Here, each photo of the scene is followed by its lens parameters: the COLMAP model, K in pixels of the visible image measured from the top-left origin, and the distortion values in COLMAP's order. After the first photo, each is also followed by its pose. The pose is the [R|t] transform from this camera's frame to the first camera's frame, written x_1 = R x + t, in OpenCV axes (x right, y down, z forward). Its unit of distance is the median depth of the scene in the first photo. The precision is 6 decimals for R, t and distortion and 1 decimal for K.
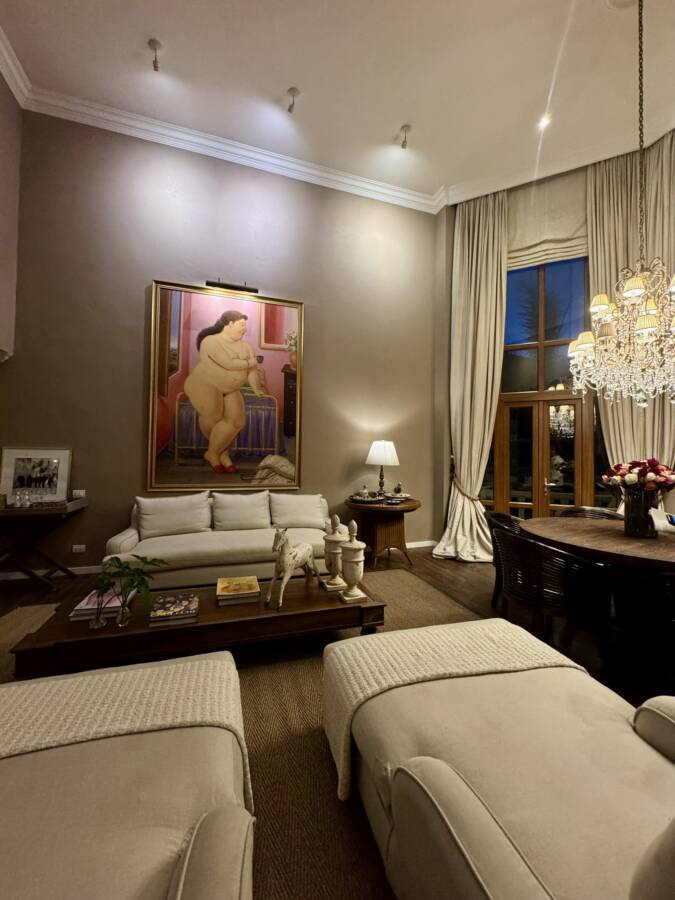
lens RADIAL K [[358.2, 0, 335.2], [0, 358.2, 451.9], [0, 0, 1]] dist [-0.000521, -0.000098]
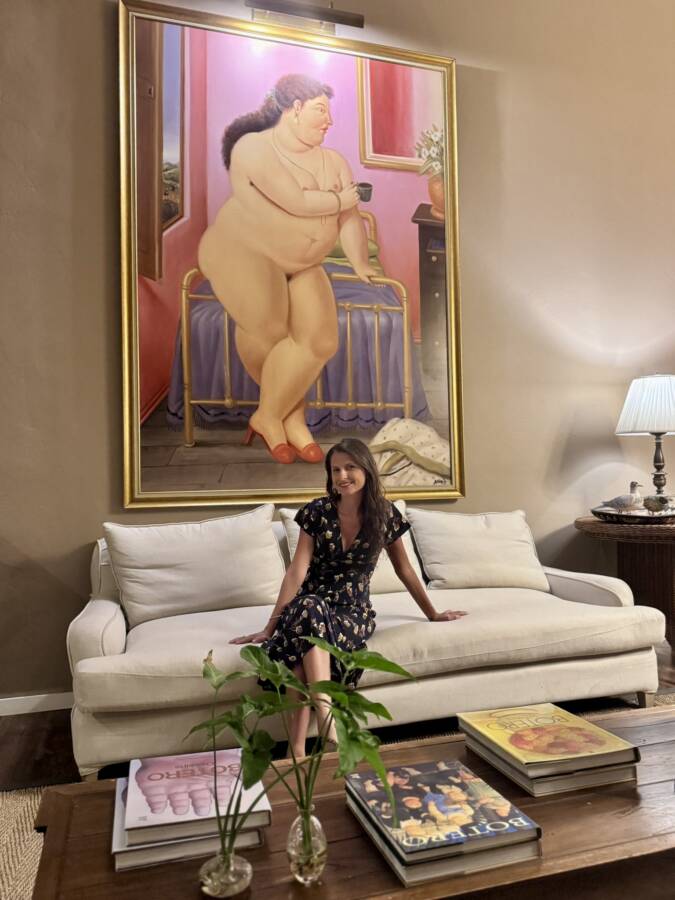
lens RADIAL K [[694.0, 0, 338.1], [0, 694.0, 458.1], [0, 0, 1]] dist [0.045924, -0.029826]
pose [[0.999340, -0.036318, -0.000220, -0.255639], [0.036310, 0.999220, -0.015500, 0.066061], [0.000782, 0.015482, 0.999880, 0.187762]]
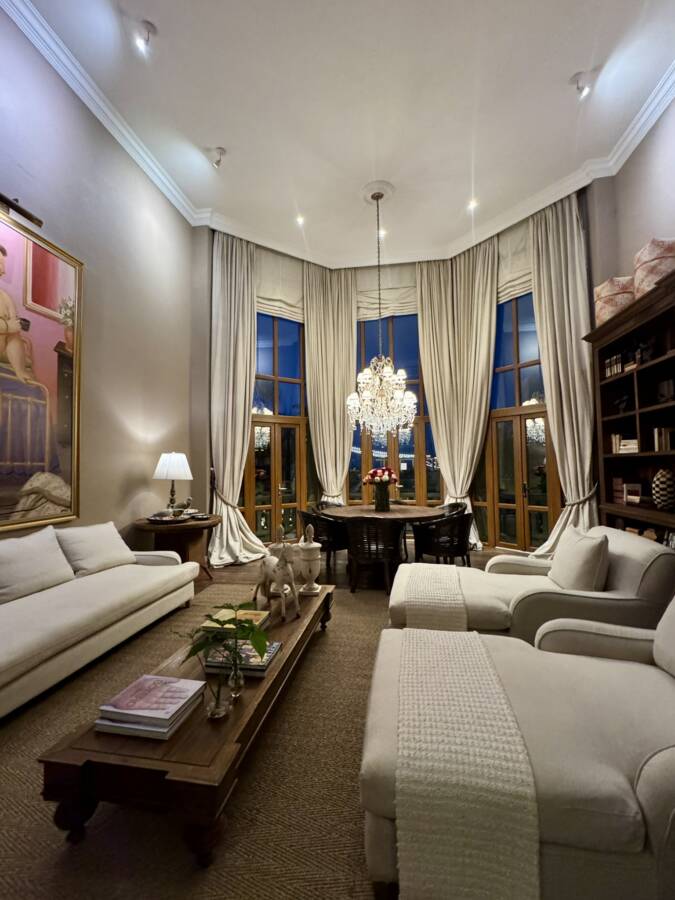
lens RADIAL K [[388.5, 0, 331.4], [0, 388.5, 449.9], [0, 0, 1]] dist [0.012465, 0.000499]
pose [[0.474195, 0.019271, 0.880209, -0.572687], [0.009431, 0.999592, -0.026965, -0.009154], [-0.880369, 0.021088, 0.473820, 0.188164]]
